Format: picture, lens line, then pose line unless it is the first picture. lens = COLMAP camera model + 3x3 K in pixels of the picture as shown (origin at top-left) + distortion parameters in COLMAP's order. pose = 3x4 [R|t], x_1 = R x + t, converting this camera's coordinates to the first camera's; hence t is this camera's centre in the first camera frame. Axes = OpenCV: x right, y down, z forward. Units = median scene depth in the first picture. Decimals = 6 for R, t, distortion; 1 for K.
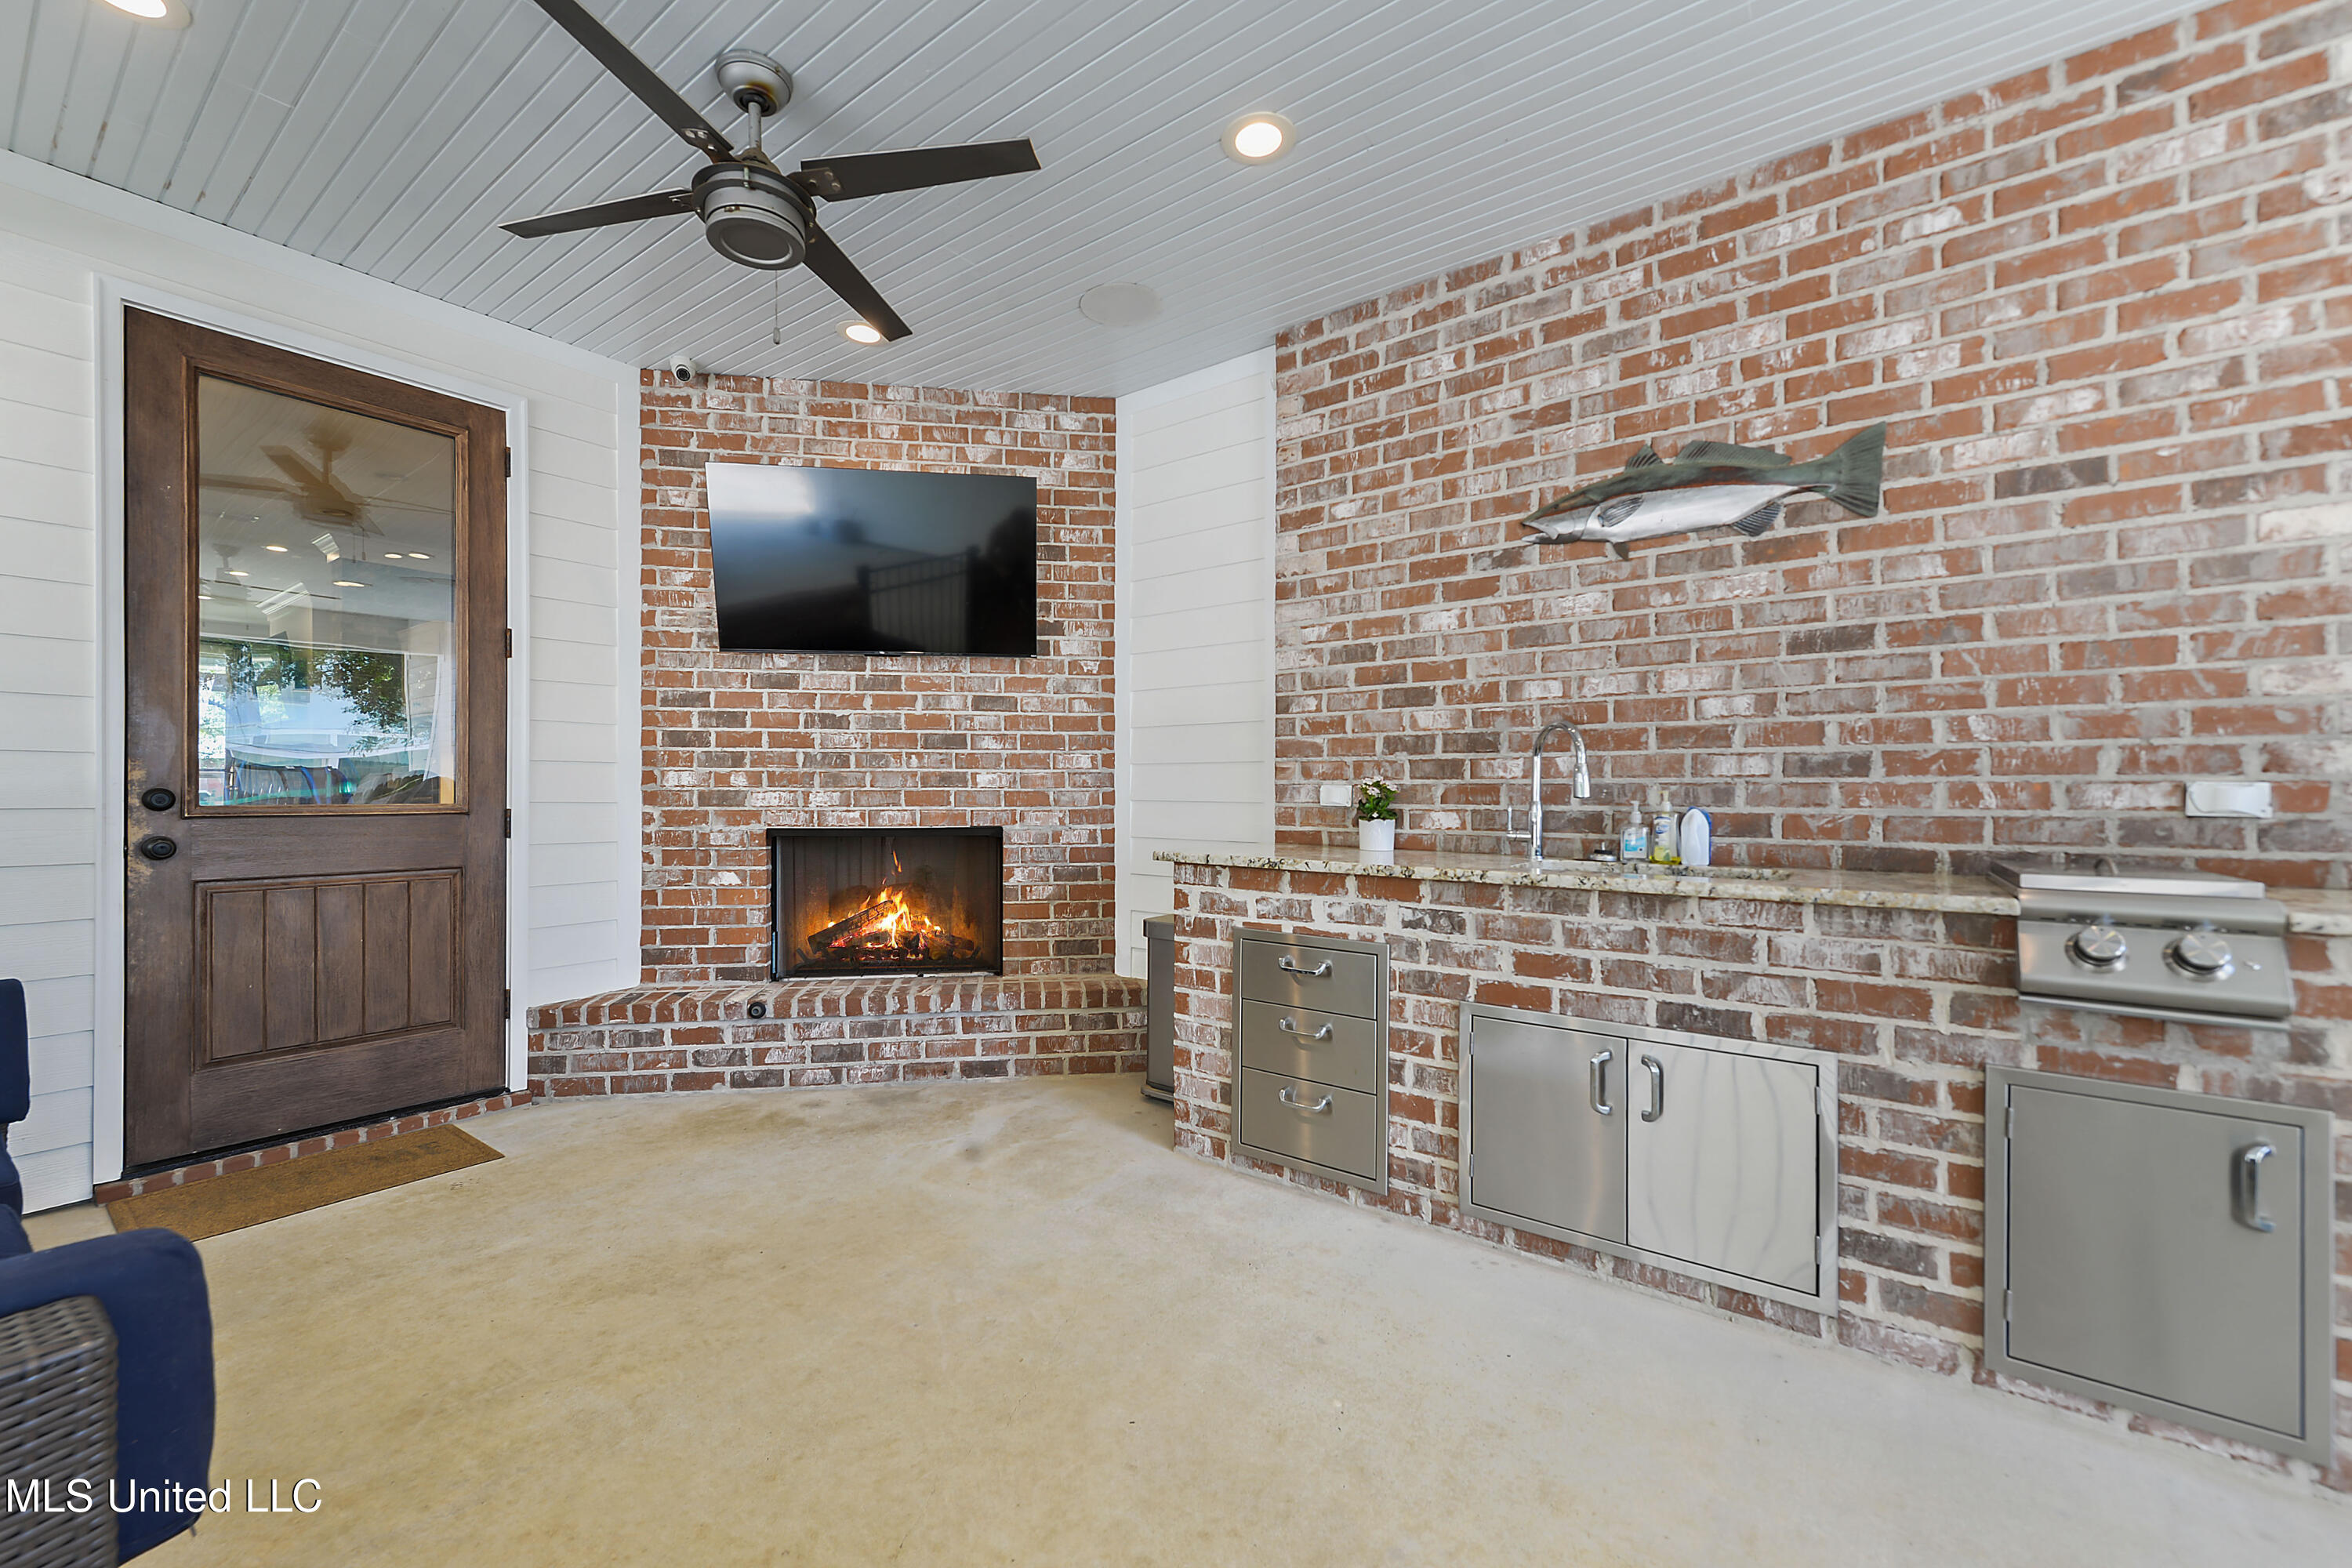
lens RADIAL K [[916.6, 0, 1164.0], [0, 916.6, 787.4], [0, 0, 1]] dist [0.004156, -0.000083]
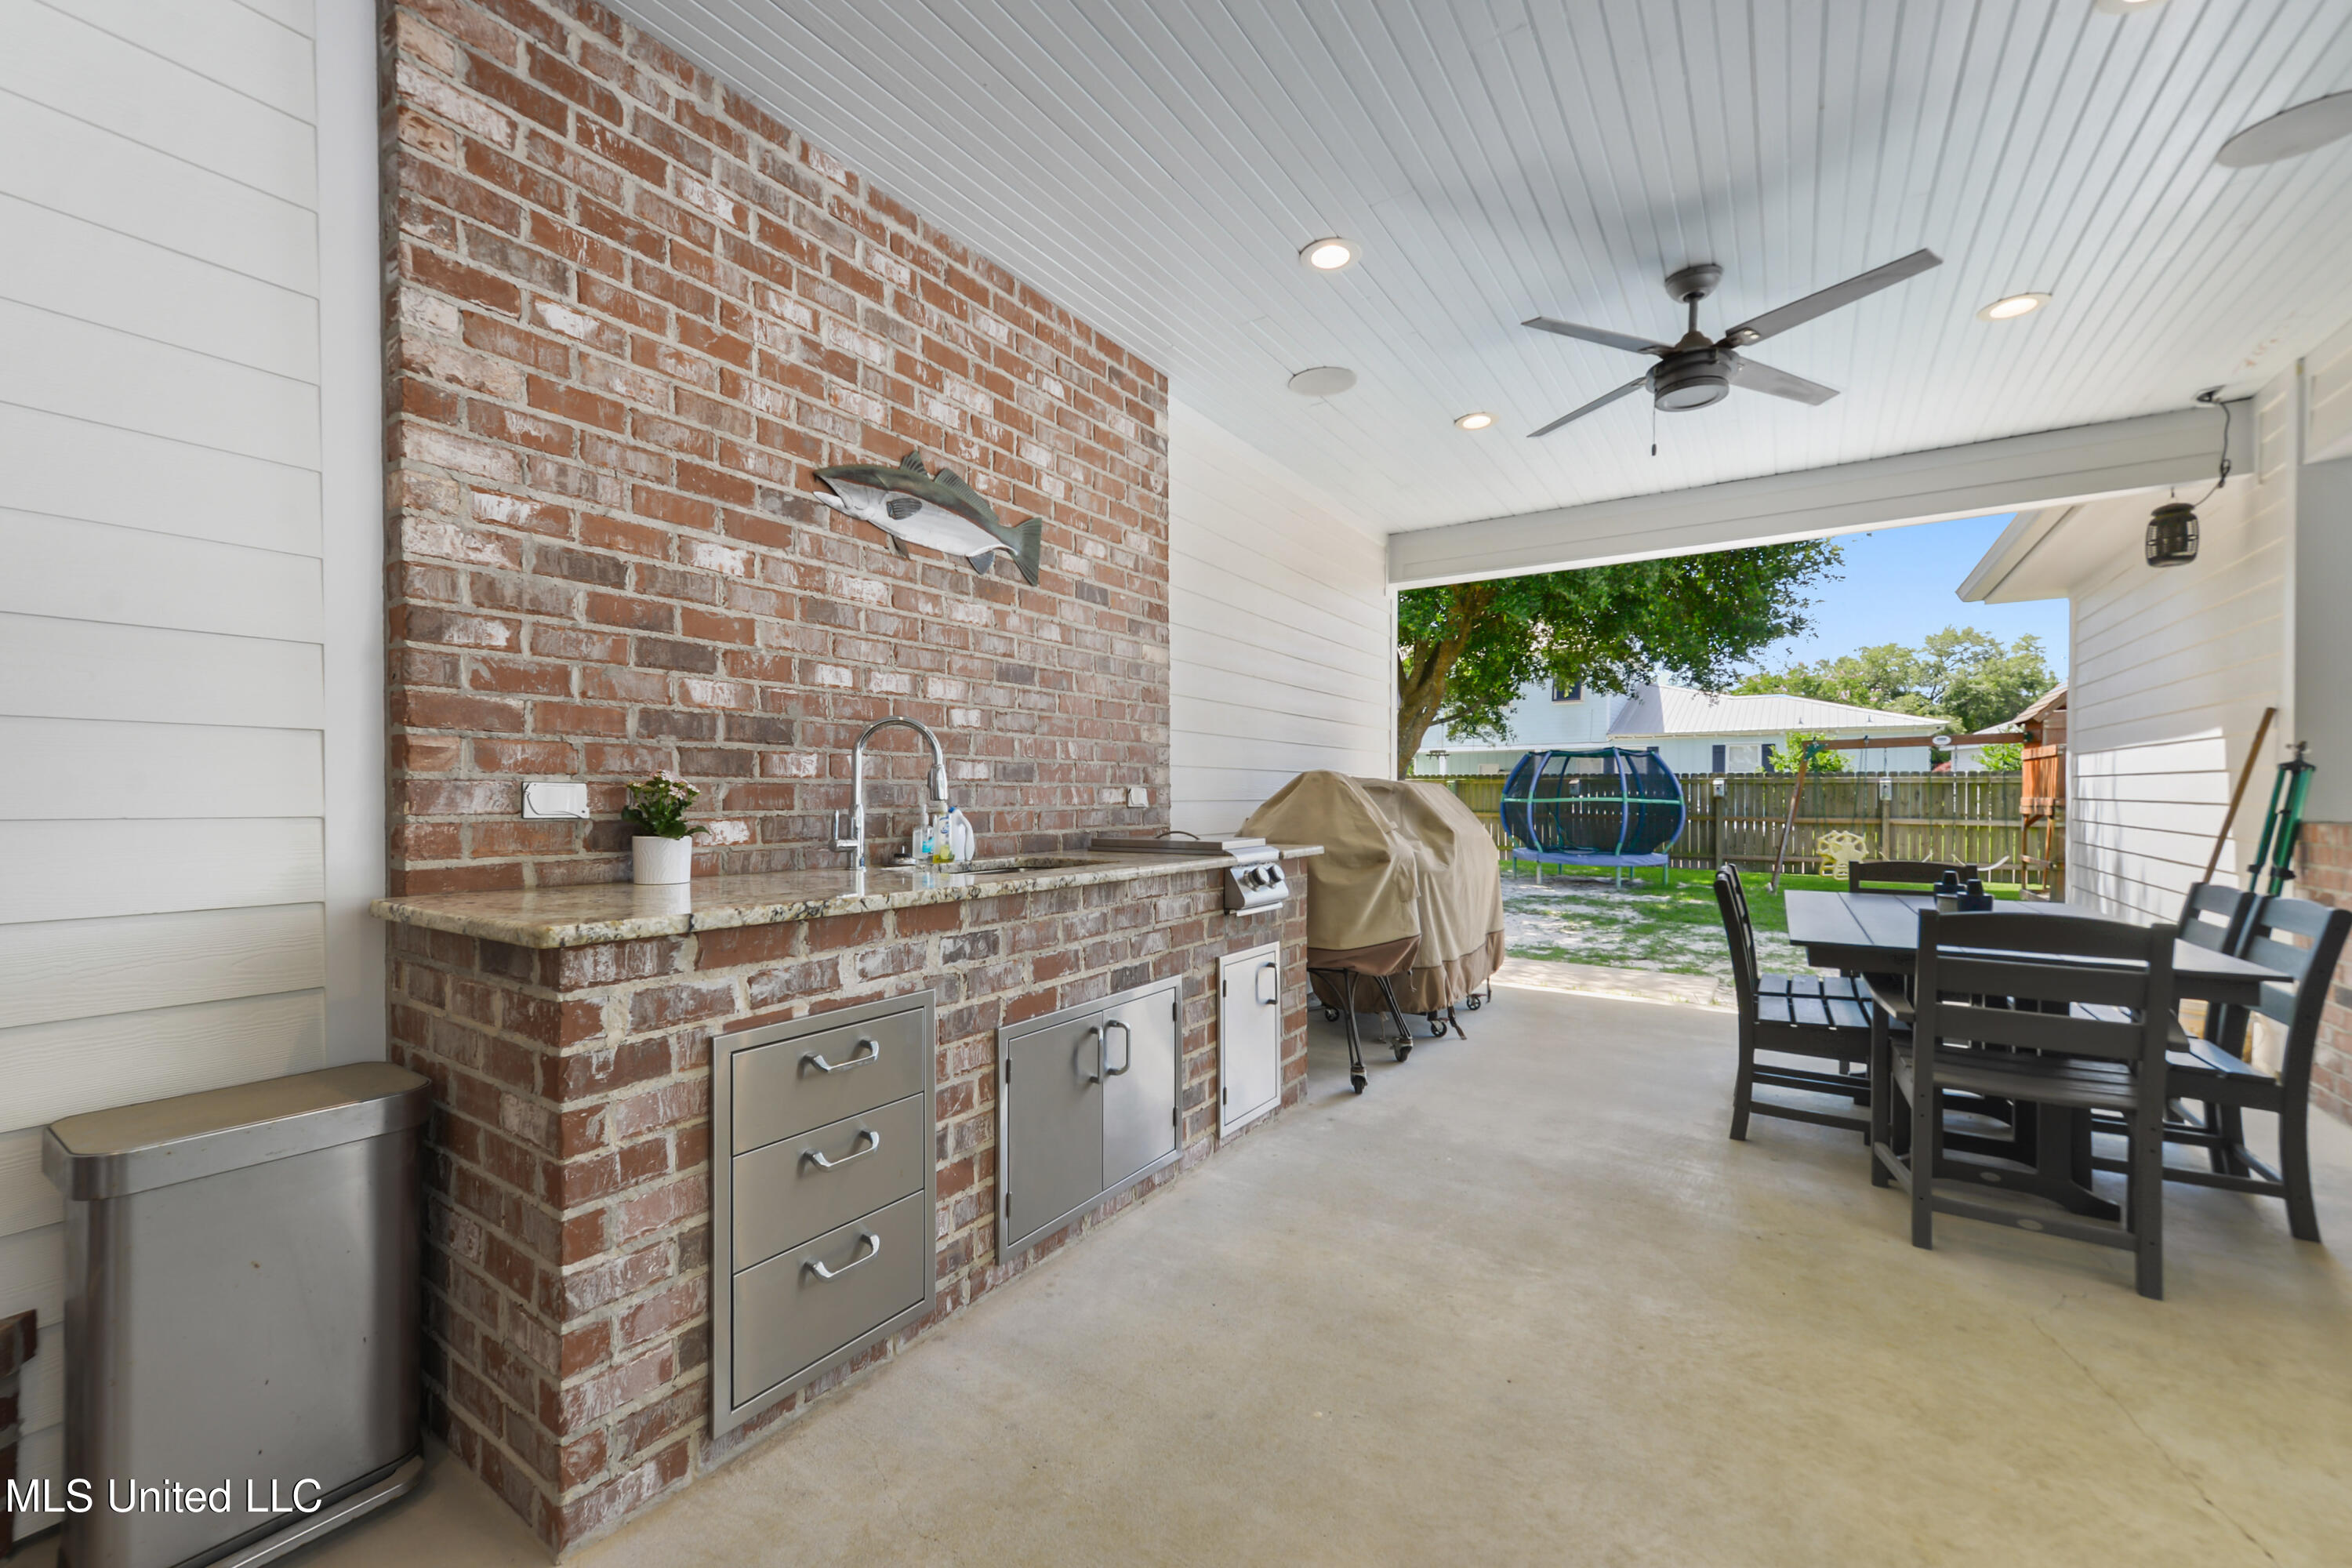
lens RADIAL K [[916.6, 0, 1165.1], [0, 916.6, 798.3], [0, 0, 1]] dist [0.004156, -0.000083]
pose [[-0.032272, -0.007388, 0.999452, -0.477912], [-0.006999, 0.999950, 0.007166, 0.000729], [-0.999455, -0.006764, -0.032322, 0.726502]]
